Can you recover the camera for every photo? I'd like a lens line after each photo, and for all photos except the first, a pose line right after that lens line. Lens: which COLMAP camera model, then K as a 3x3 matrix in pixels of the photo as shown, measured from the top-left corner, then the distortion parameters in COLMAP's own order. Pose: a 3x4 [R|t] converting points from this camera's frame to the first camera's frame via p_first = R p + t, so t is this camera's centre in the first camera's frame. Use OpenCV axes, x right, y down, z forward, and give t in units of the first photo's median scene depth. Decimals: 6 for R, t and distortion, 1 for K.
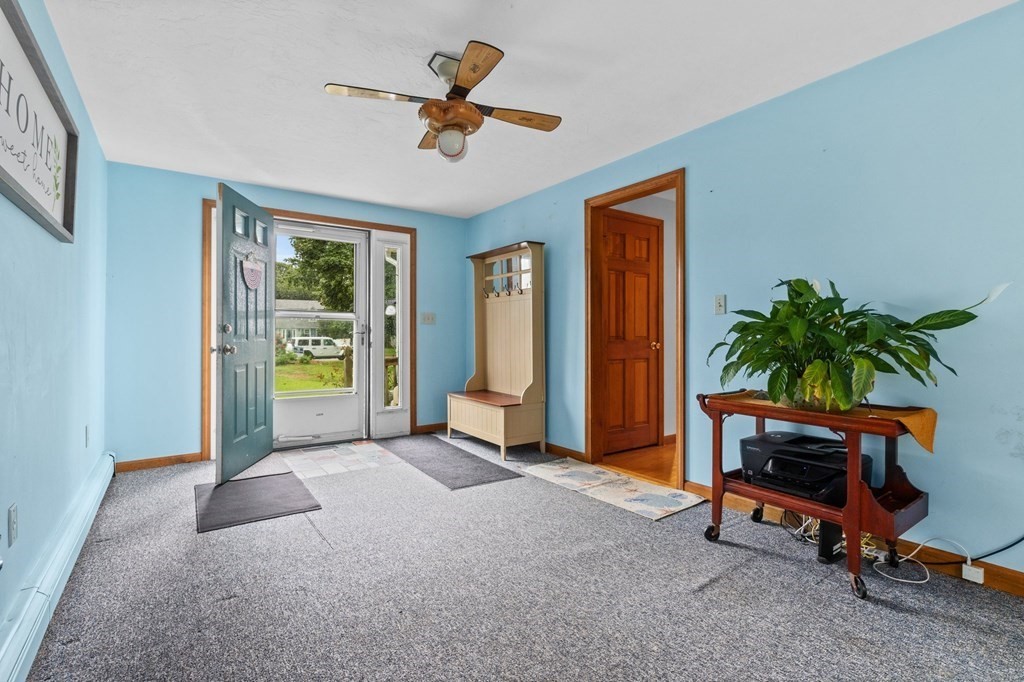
lens RADIAL K [[474.8, 0, 508.0], [0, 474.8, 333.0], [0, 0, 1]] dist [0.000019, 0.000022]
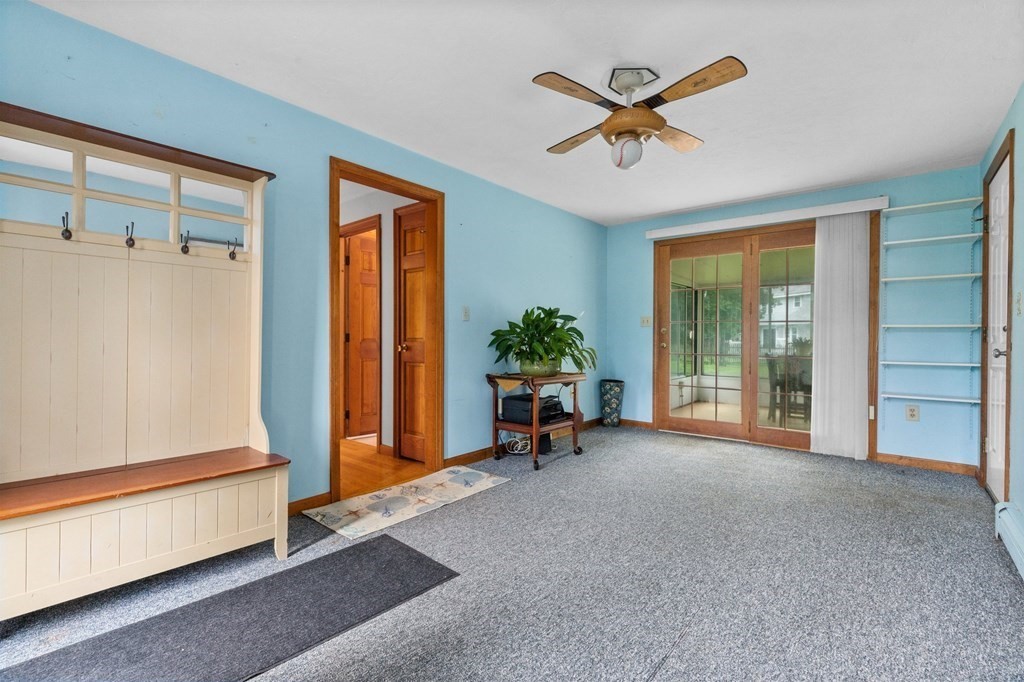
lens RADIAL K [[474.8, 0, 508.0], [0, 474.8, 333.0], [0, 0, 1]] dist [0.000019, 0.000022]
pose [[-0.265438, 0.008913, 0.964087, -0.757763], [-0.009675, 0.999882, -0.011907, 0.009522], [-0.964079, -0.012488, -0.265320, 1.101286]]
